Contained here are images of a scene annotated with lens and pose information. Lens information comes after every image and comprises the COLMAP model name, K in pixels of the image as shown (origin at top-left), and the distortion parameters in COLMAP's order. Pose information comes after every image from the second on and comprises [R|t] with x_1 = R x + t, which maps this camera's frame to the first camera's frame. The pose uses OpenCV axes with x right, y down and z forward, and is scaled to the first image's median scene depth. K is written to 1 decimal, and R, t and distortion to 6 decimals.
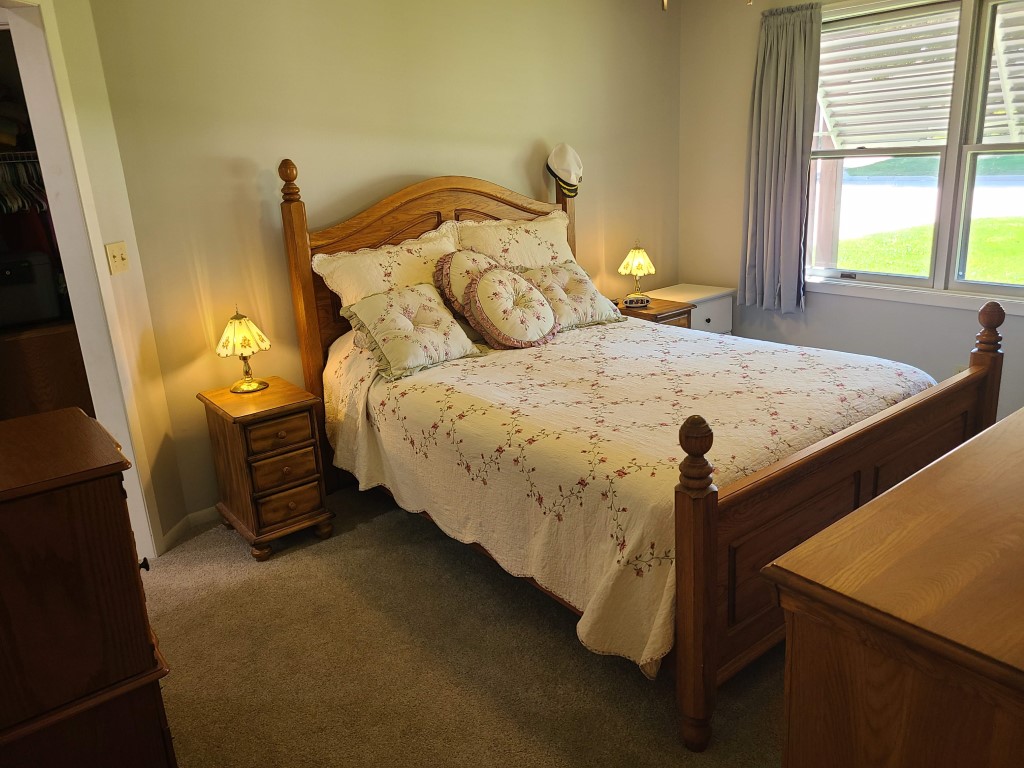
lens RADIAL K [[773.1, 0, 509.1], [0, 773.1, 384.6], [0, 0, 1]] dist [0.044415, -0.023876]
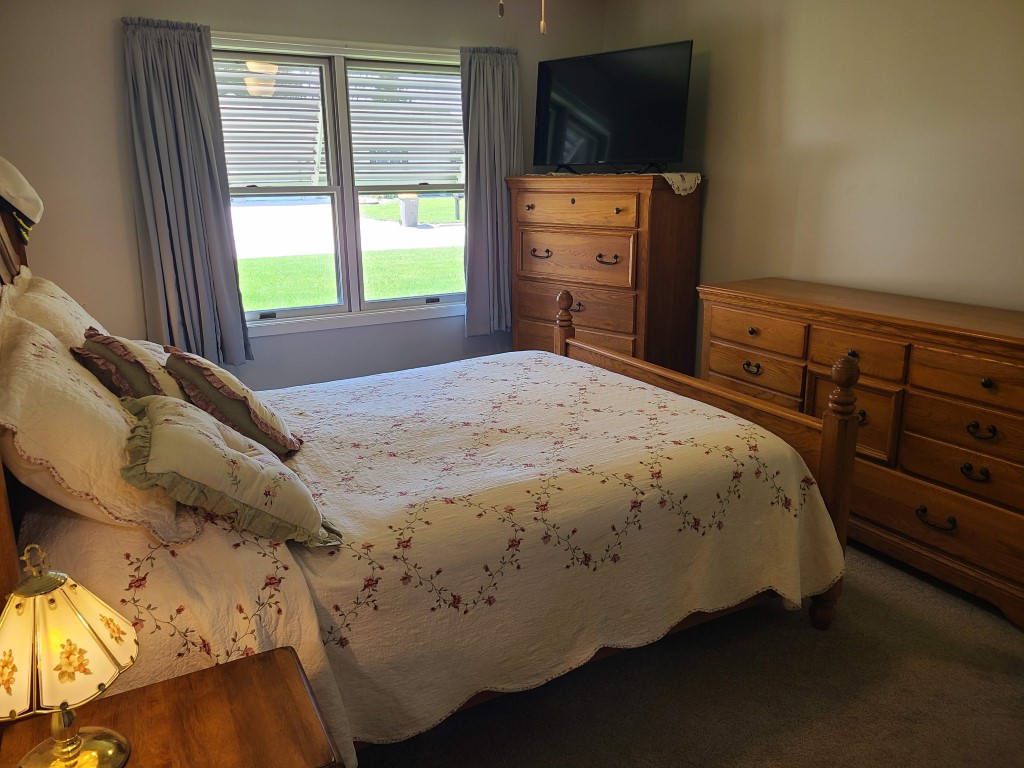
lens RADIAL K [[773.1, 0, 507.7], [0, 773.1, 381.9], [0, 0, 1]] dist [0.044415, -0.023876]
pose [[0.162721, -0.206514, 0.964818, -0.694837], [0.297444, 0.942627, 0.151598, -0.177284], [-0.940770, 0.262311, 0.214811, 0.788140]]
